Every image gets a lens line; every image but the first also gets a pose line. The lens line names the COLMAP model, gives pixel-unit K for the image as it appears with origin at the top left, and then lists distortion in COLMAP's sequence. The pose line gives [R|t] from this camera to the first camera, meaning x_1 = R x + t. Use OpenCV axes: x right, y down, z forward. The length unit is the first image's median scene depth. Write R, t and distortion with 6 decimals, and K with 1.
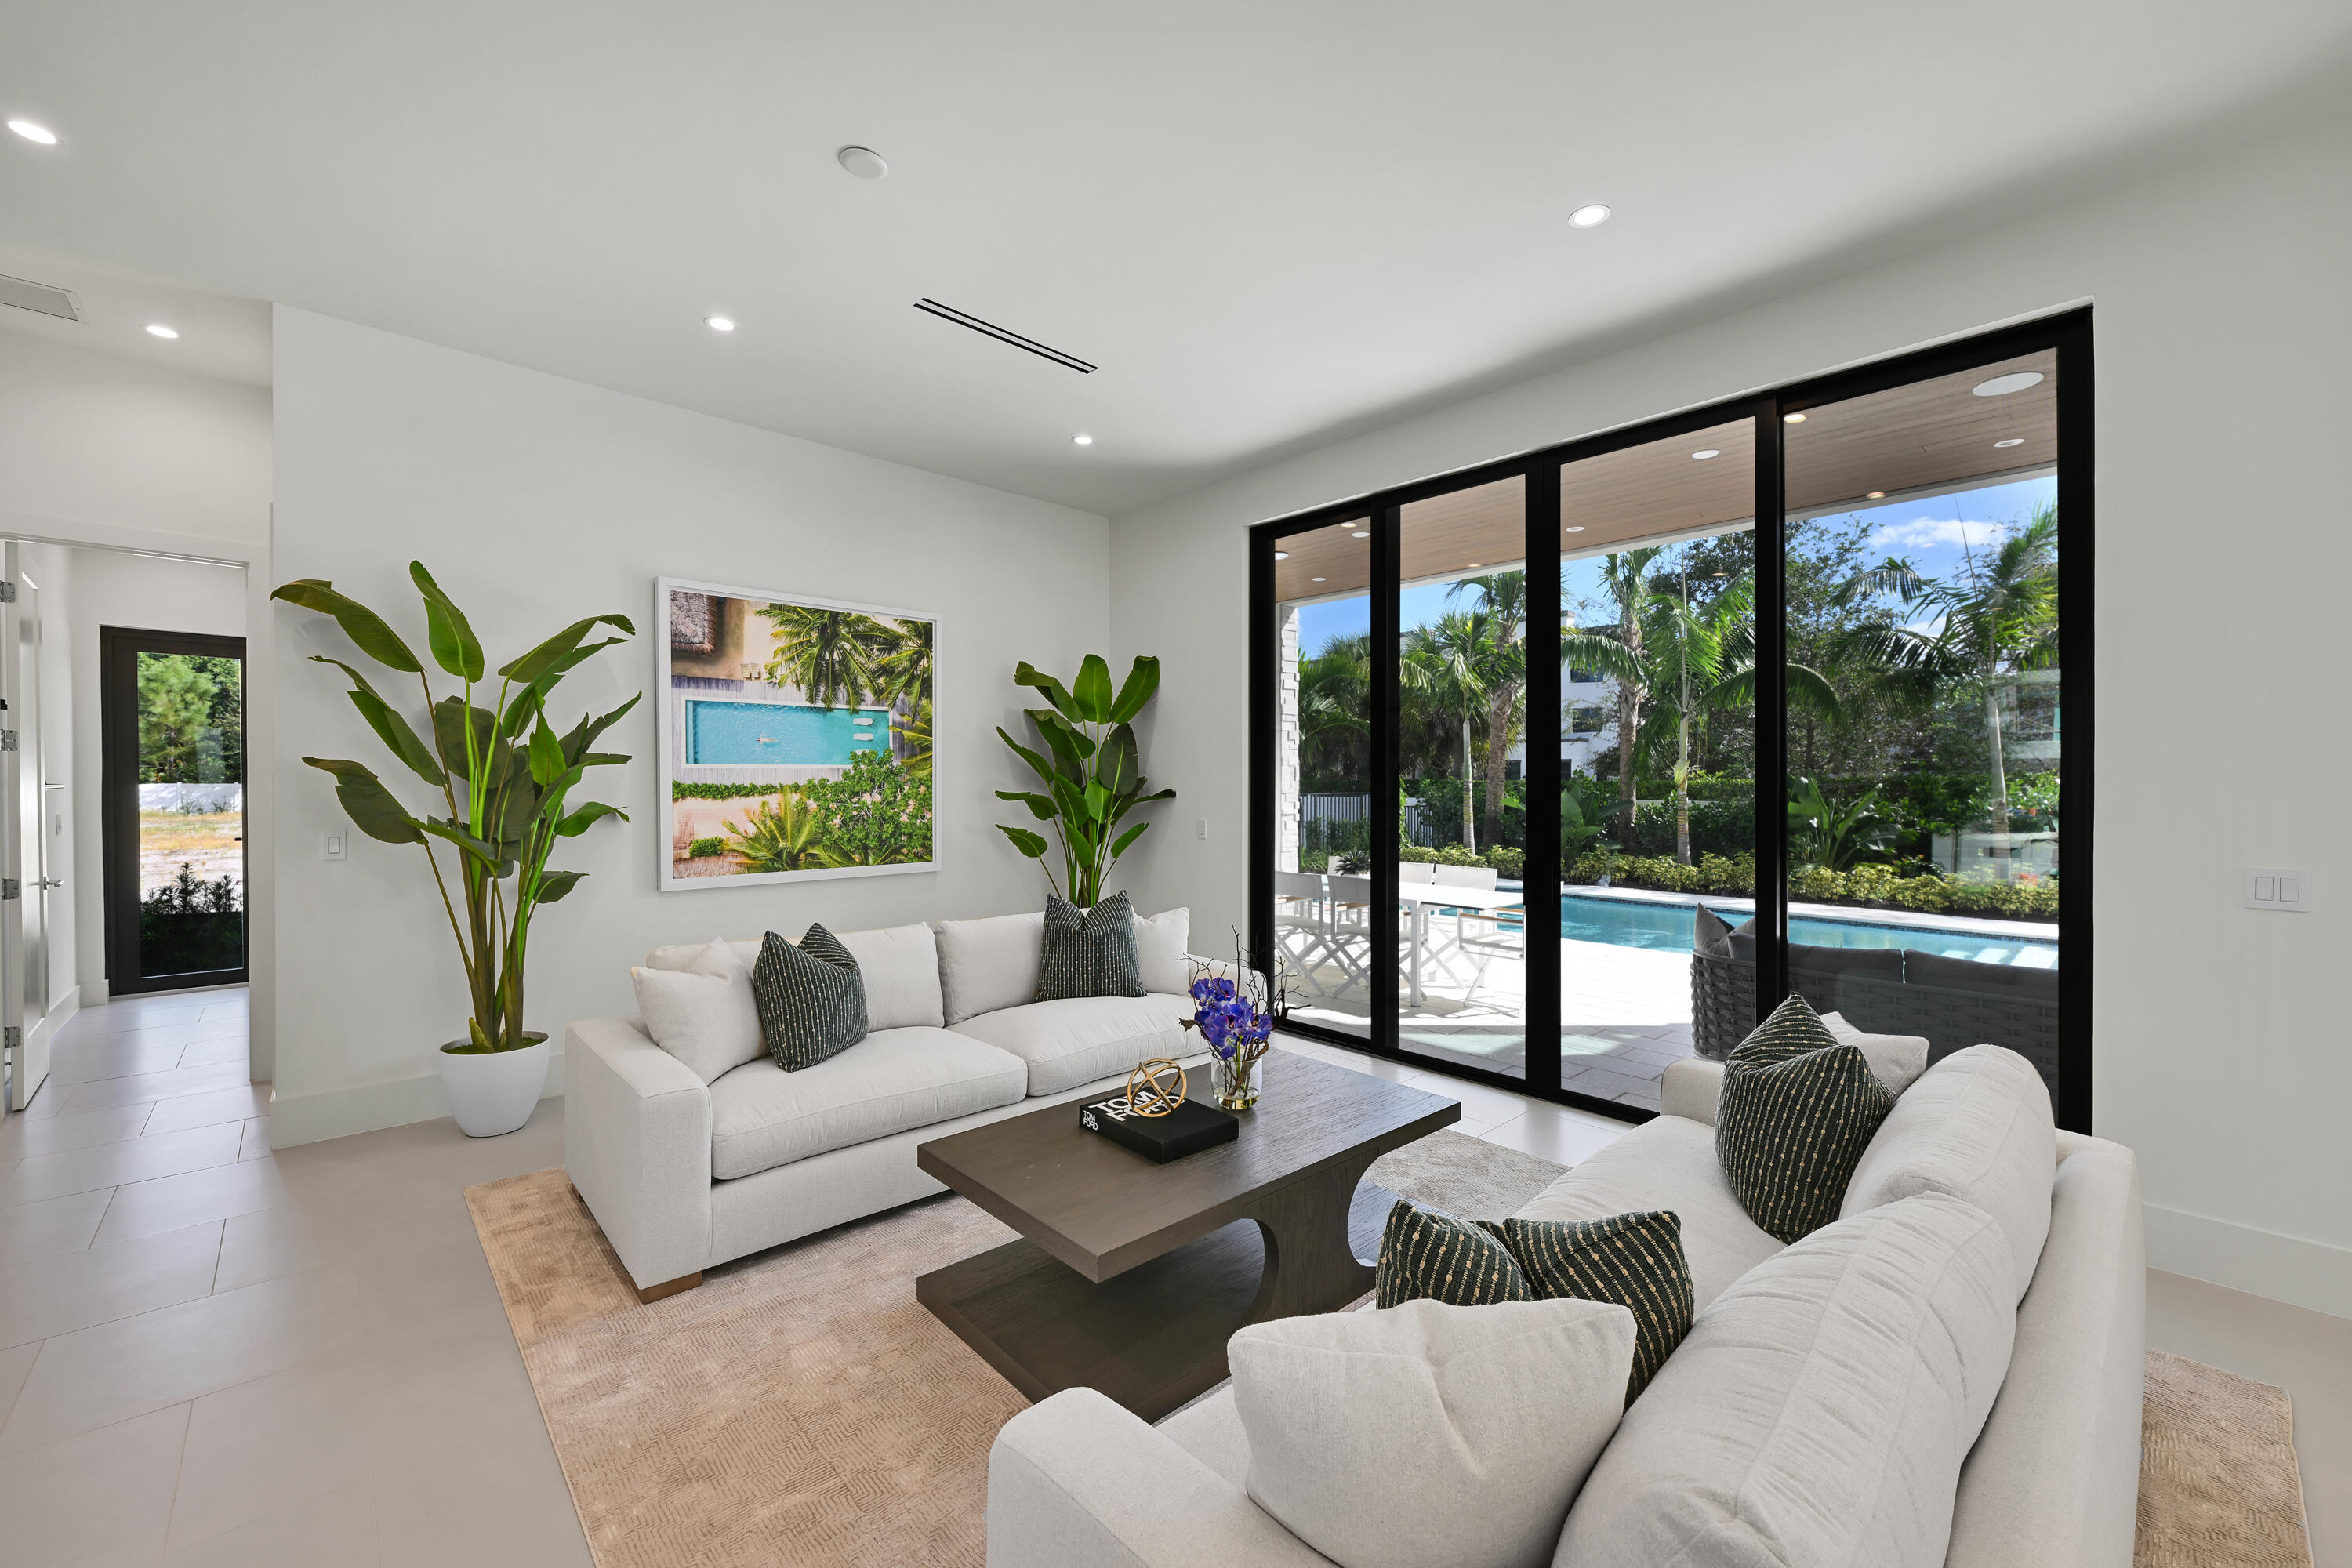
lens RADIAL K [[928.0, 0, 1168.4], [0, 928.0, 797.9], [0, 0, 1]] dist [-0.000171, -0.000855]
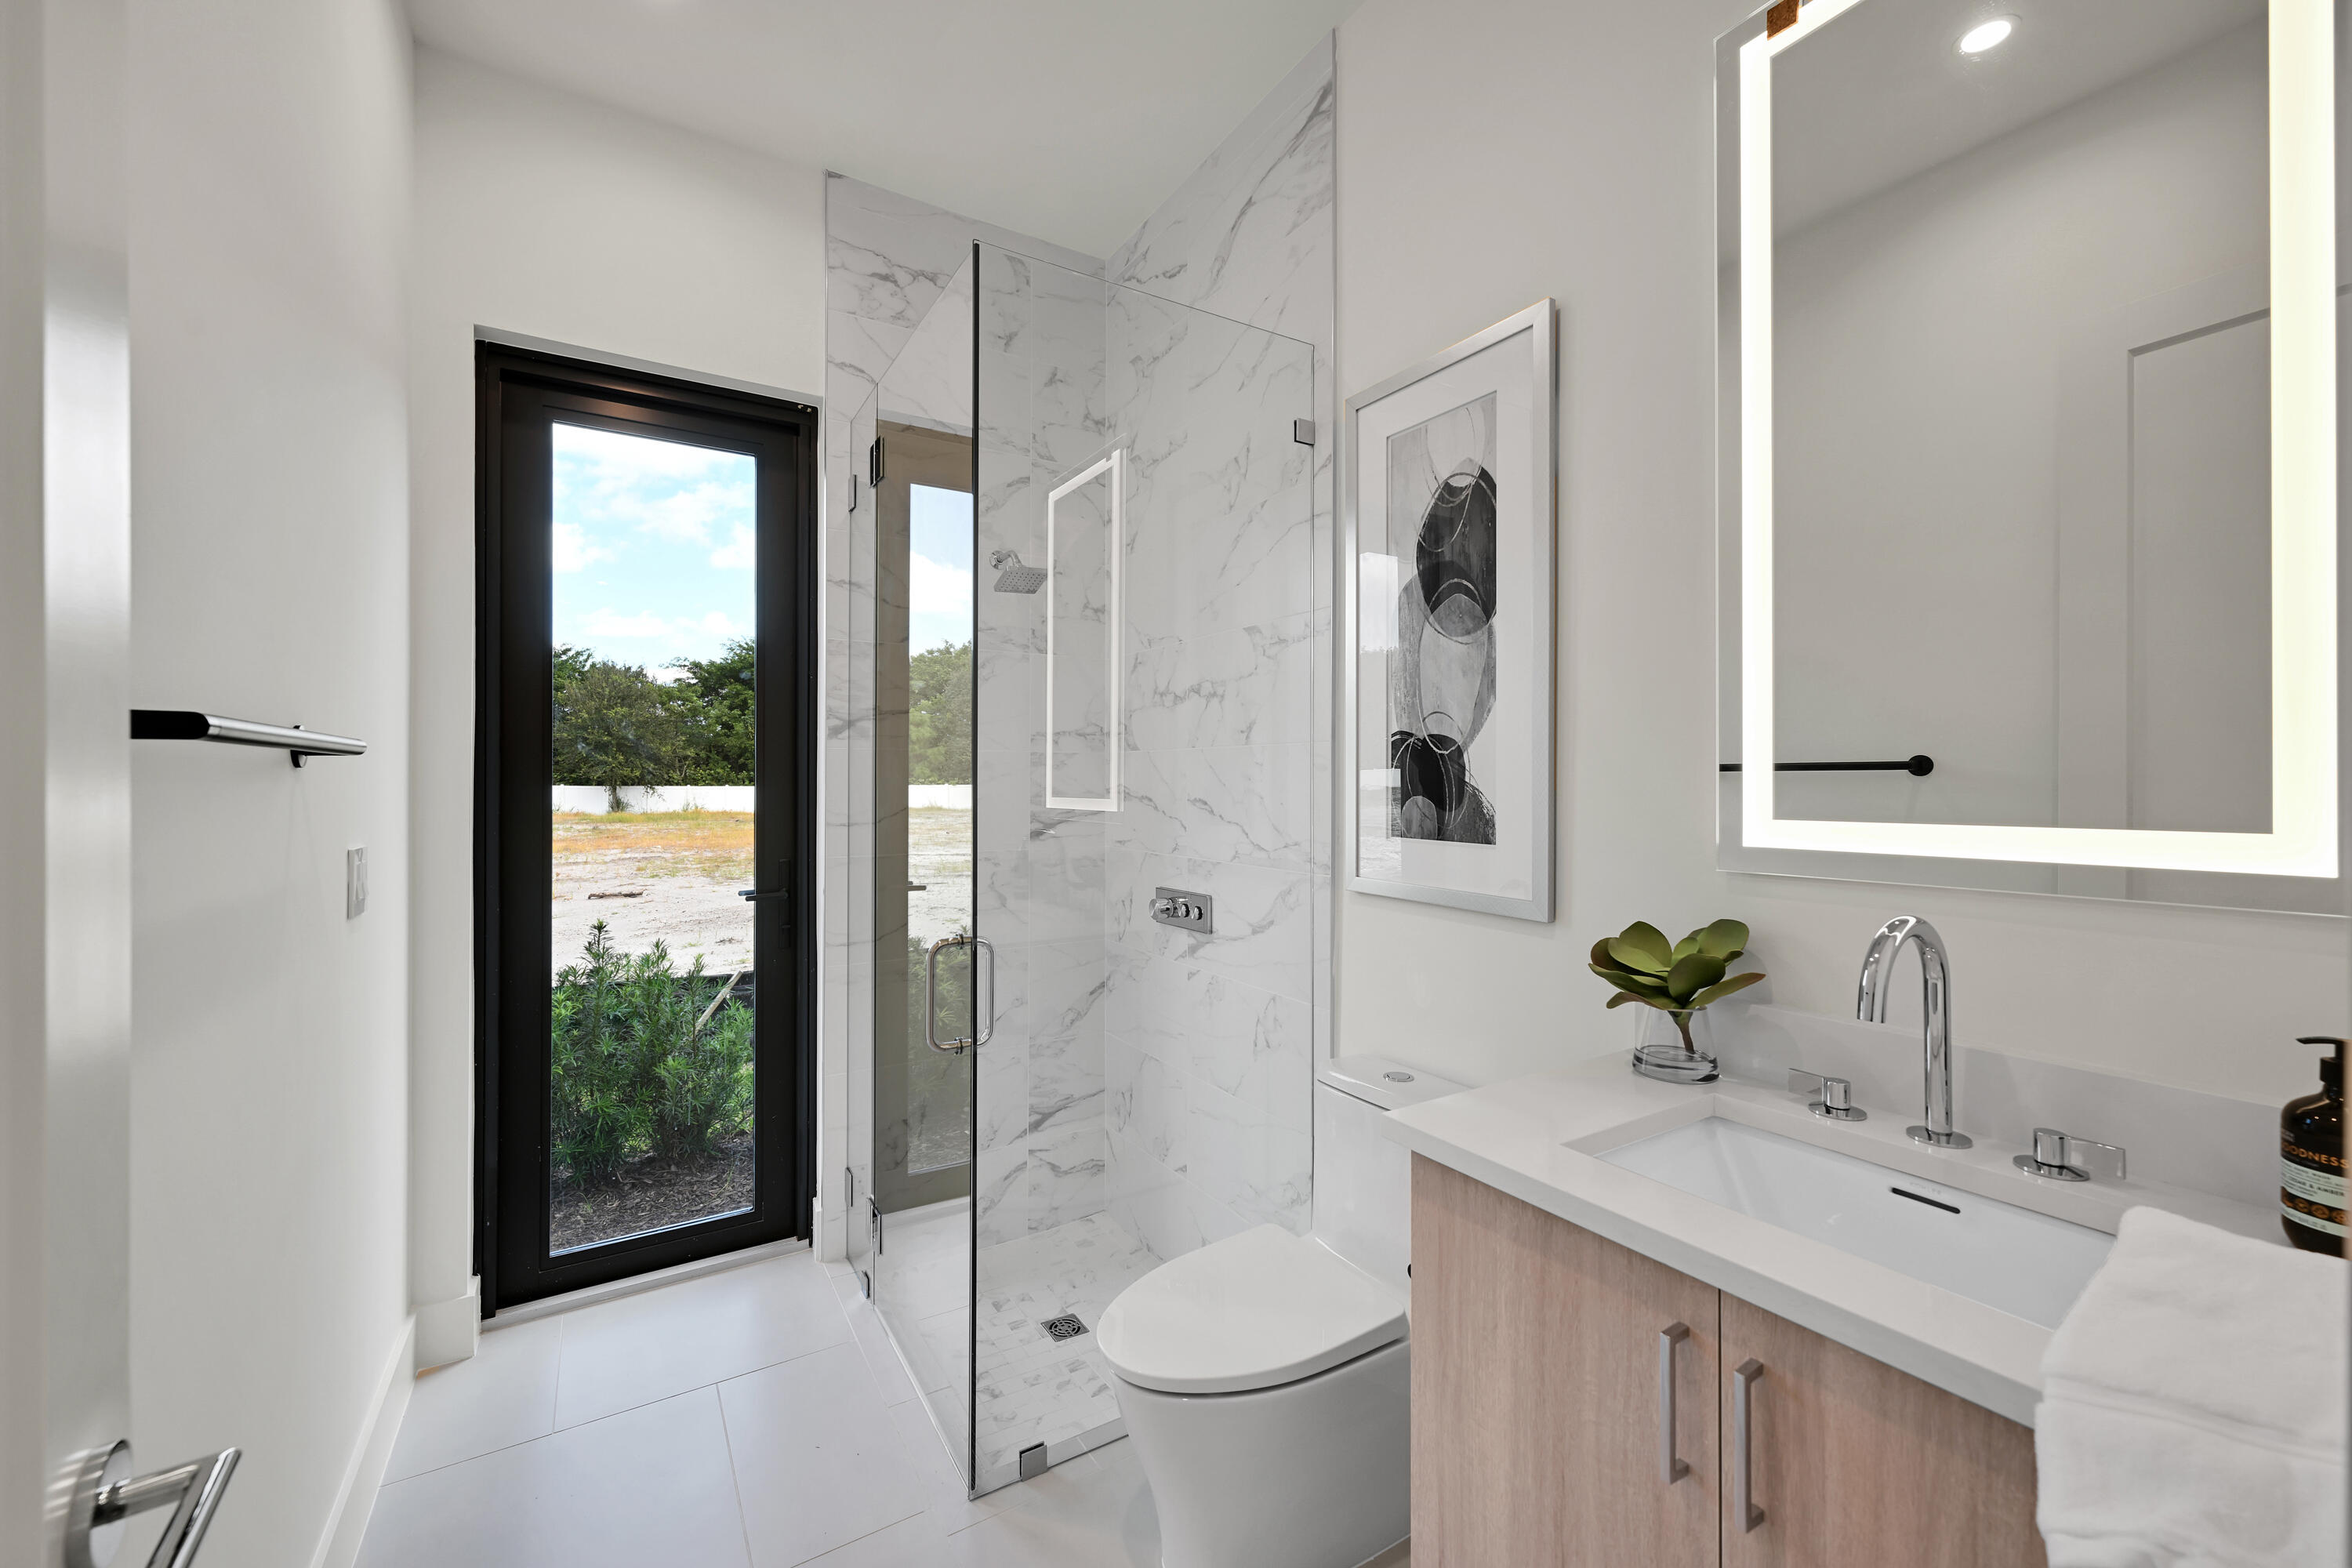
lens RADIAL K [[928.0, 0, 1174.1], [0, 928.0, 772.6], [0, 0, 1]] dist [-0.000171, -0.000855]
pose [[0.979670, -0.009301, -0.200400, -0.632179], [0.005240, 0.999770, -0.020786, -0.001798], [0.200547, 0.019313, 0.979494, 0.545721]]
